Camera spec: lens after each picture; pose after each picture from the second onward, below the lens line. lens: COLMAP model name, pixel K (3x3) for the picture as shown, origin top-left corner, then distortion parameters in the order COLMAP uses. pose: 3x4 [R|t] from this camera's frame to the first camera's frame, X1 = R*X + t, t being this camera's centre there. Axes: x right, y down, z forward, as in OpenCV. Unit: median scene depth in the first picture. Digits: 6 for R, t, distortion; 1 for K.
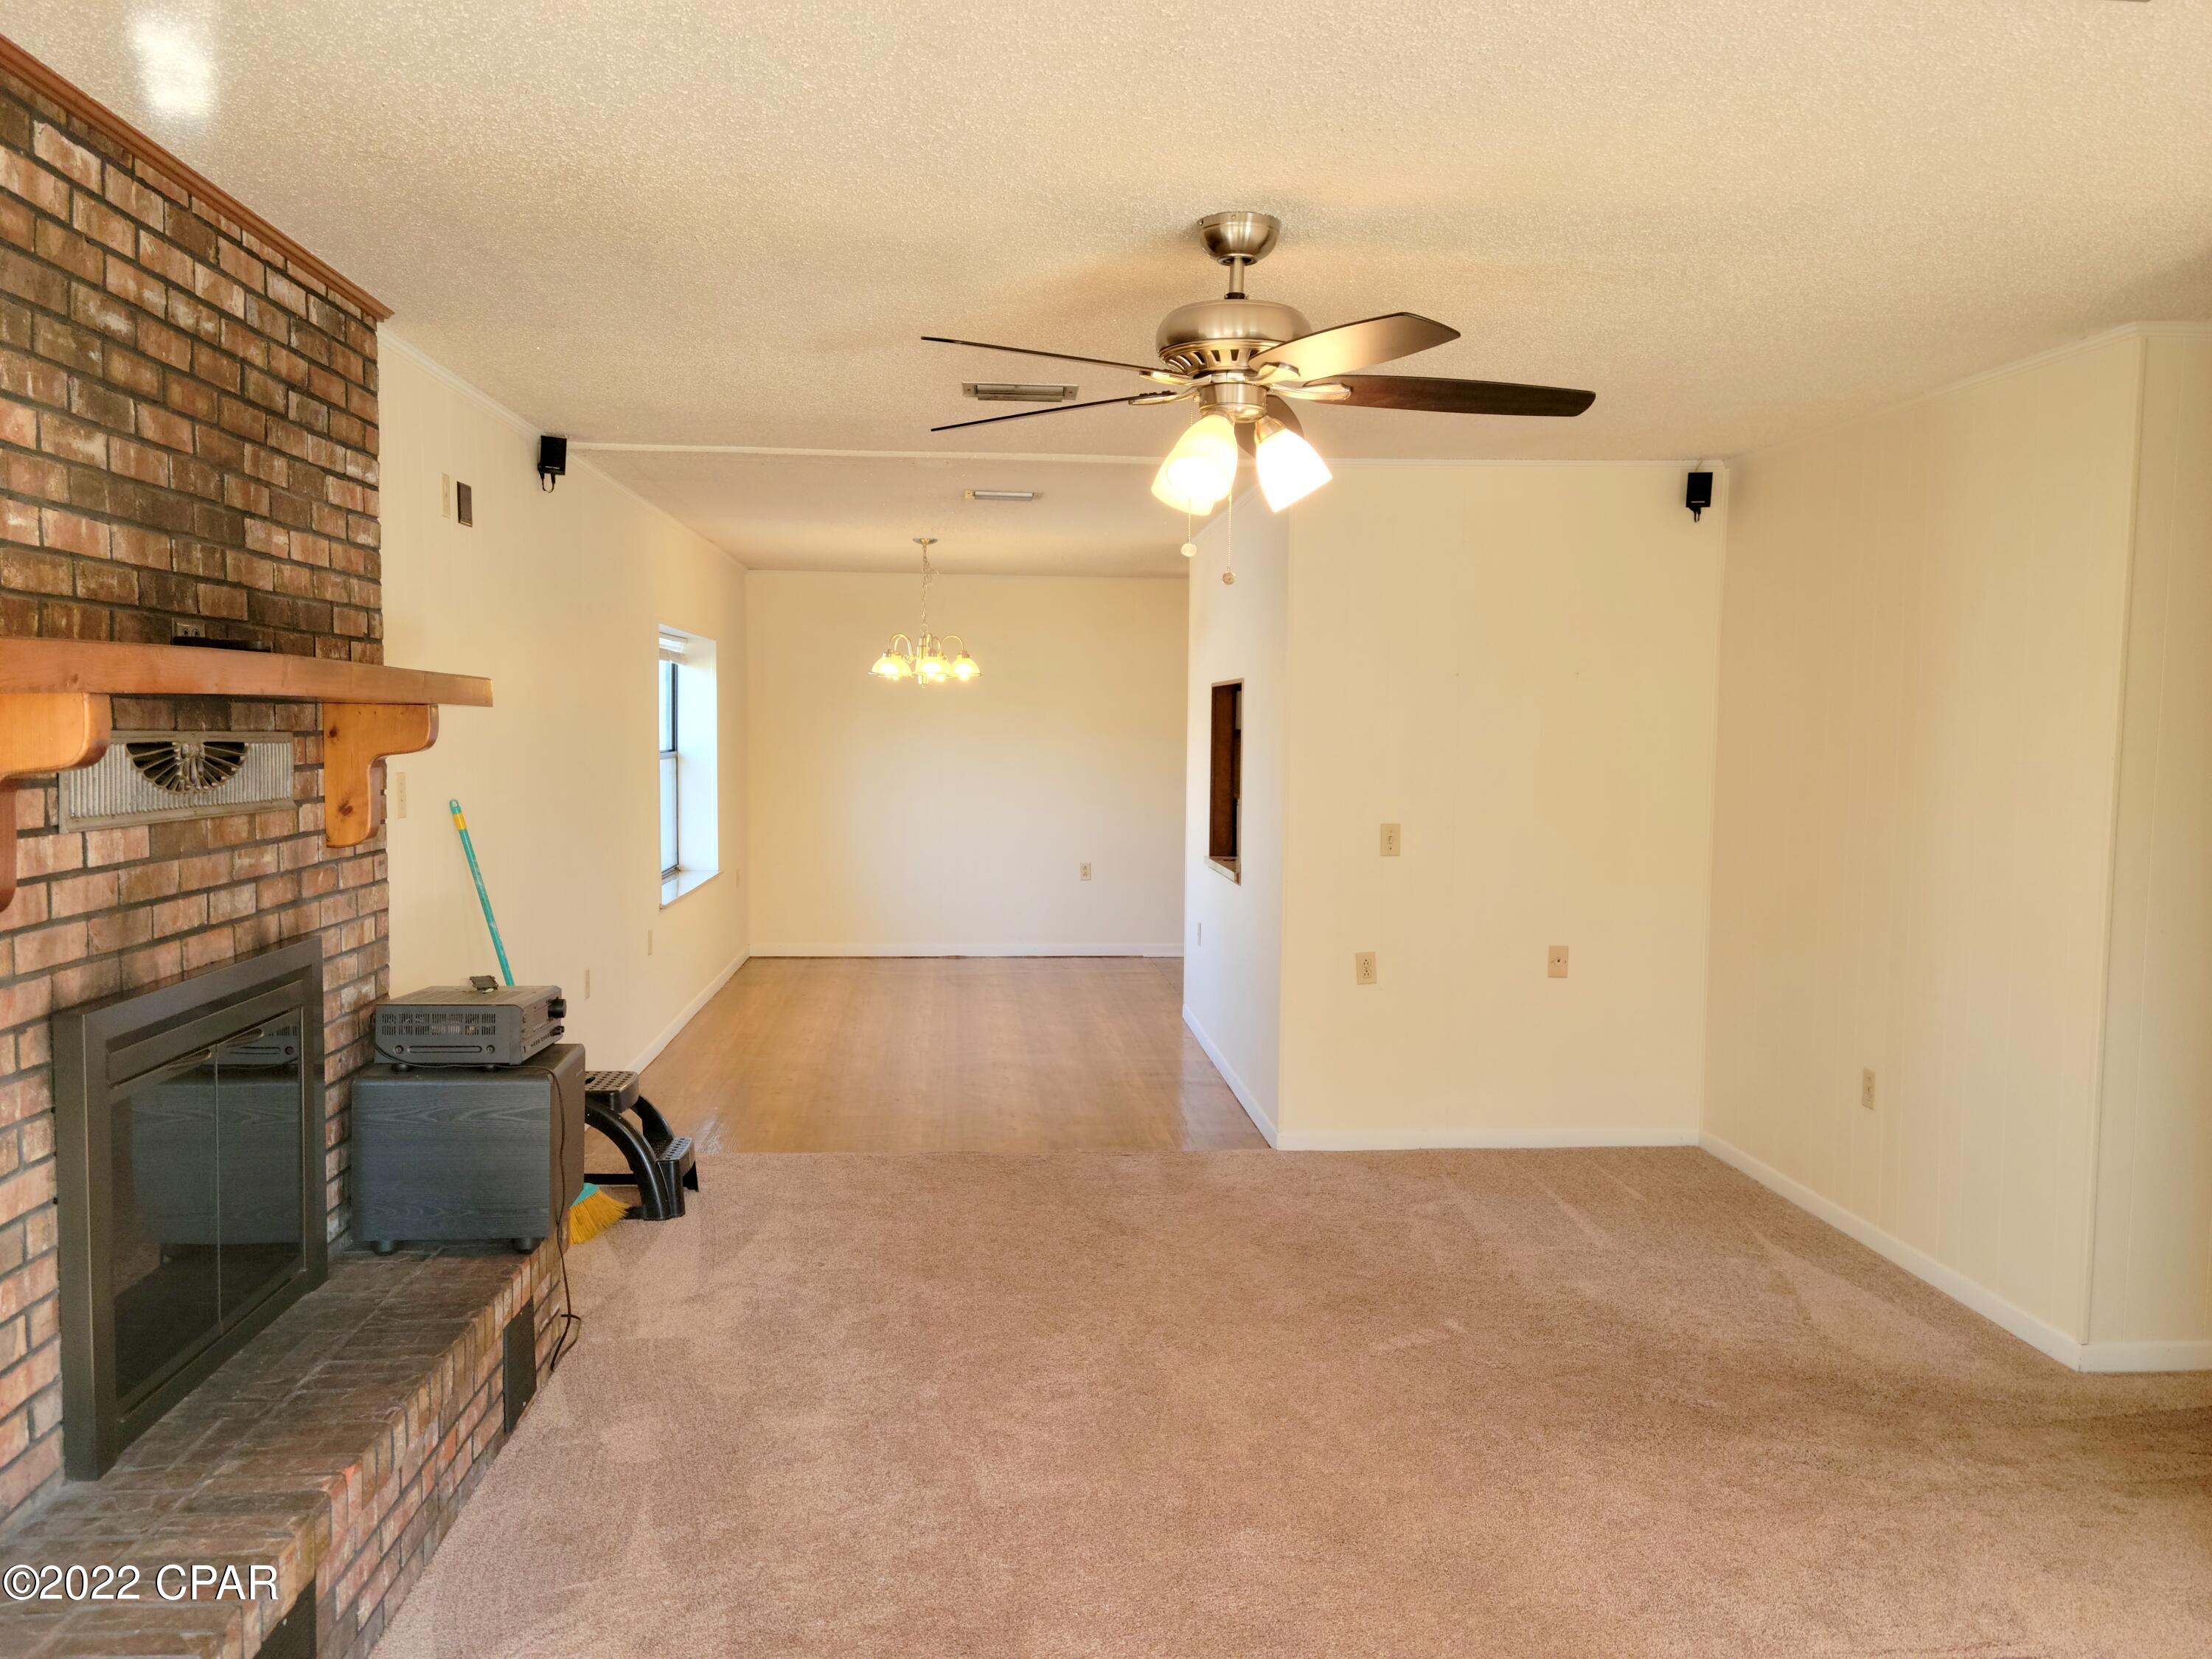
lens RADIAL K [[1792.3, 0, 1106.8], [0, 1792.3, 828.4], [0, 0, 1]] dist [0.009451, 0.000758]
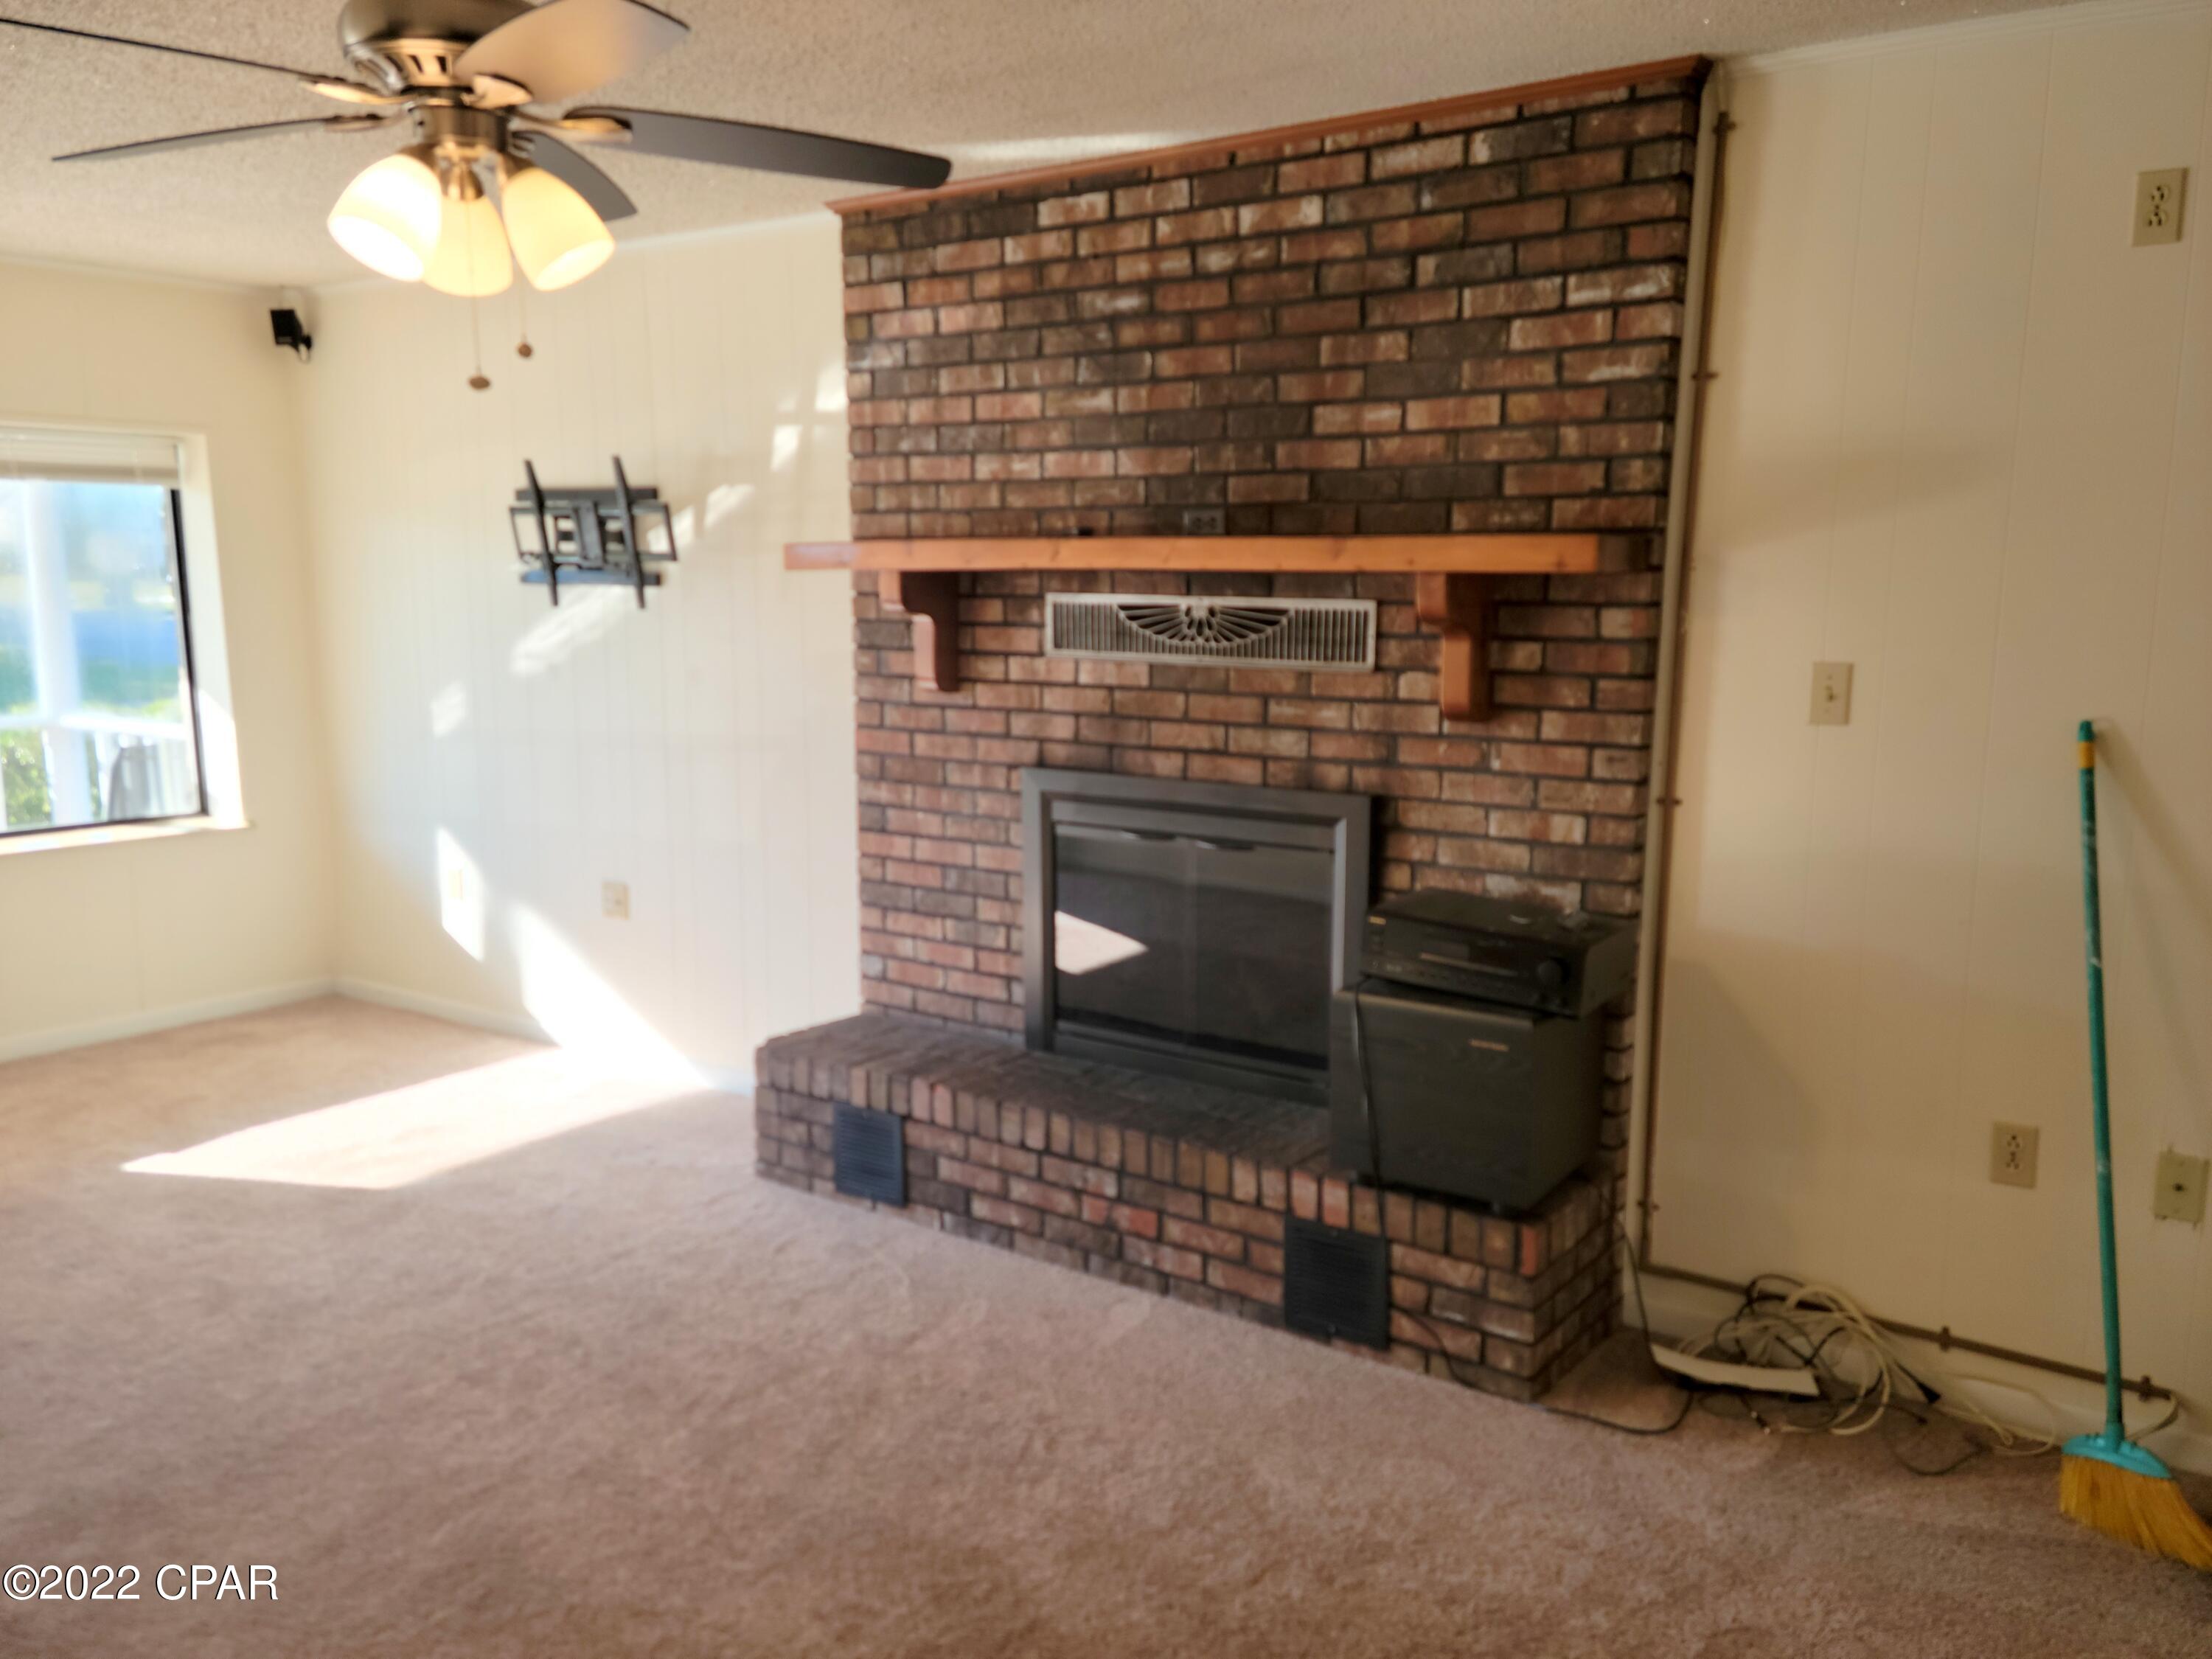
lens RADIAL K [[1792.3, 0, 1105.8], [0, 1792.3, 833.4], [0, 0, 1]] dist [0.009451, 0.000758]
pose [[-0.661170, 0.123893, -0.739936, 0.551281], [-0.037382, 0.979605, 0.197426, -0.150981], [0.749305, 0.158192, -0.643054, 1.953295]]
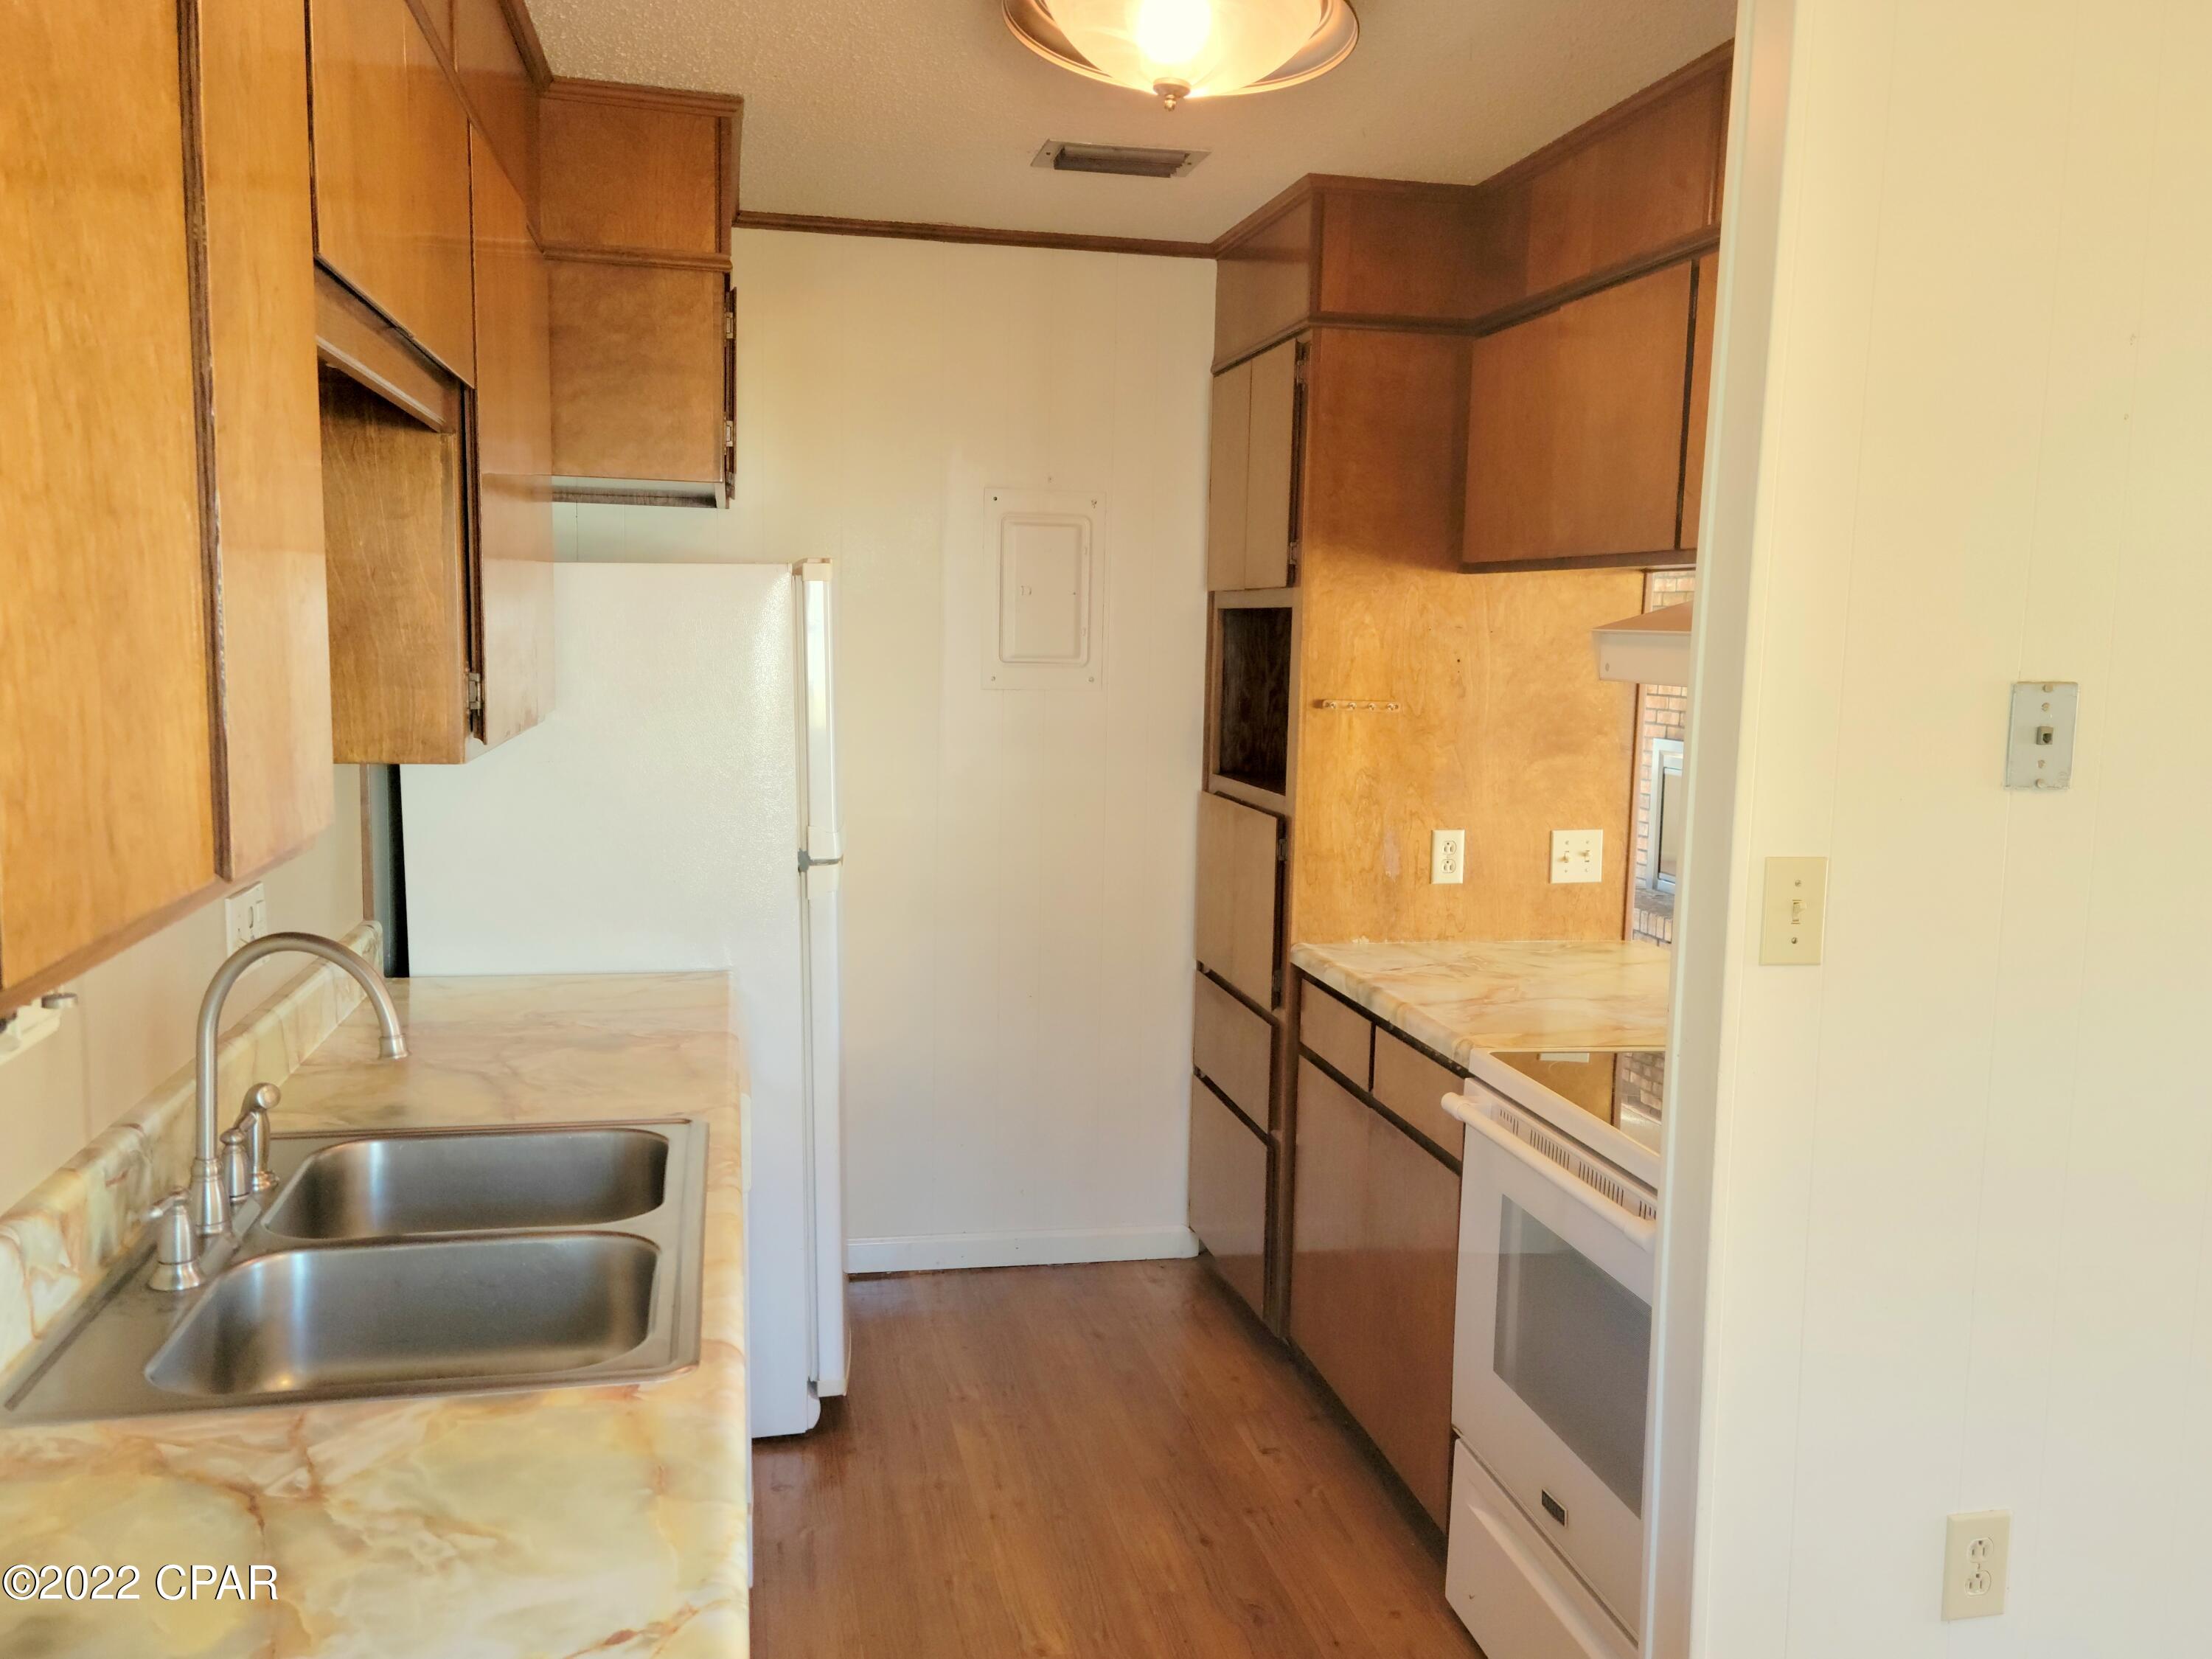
lens RADIAL K [[1792.3, 0, 1107.7], [0, 1792.3, 829.1], [0, 0, 1]] dist [0.009451, 0.000758]
pose [[-0.990705, -0.006608, -0.135869, 0.752731], [-0.030548, 0.984116, 0.174879, -0.243213], [0.132555, 0.177404, -0.975170, 3.679773]]
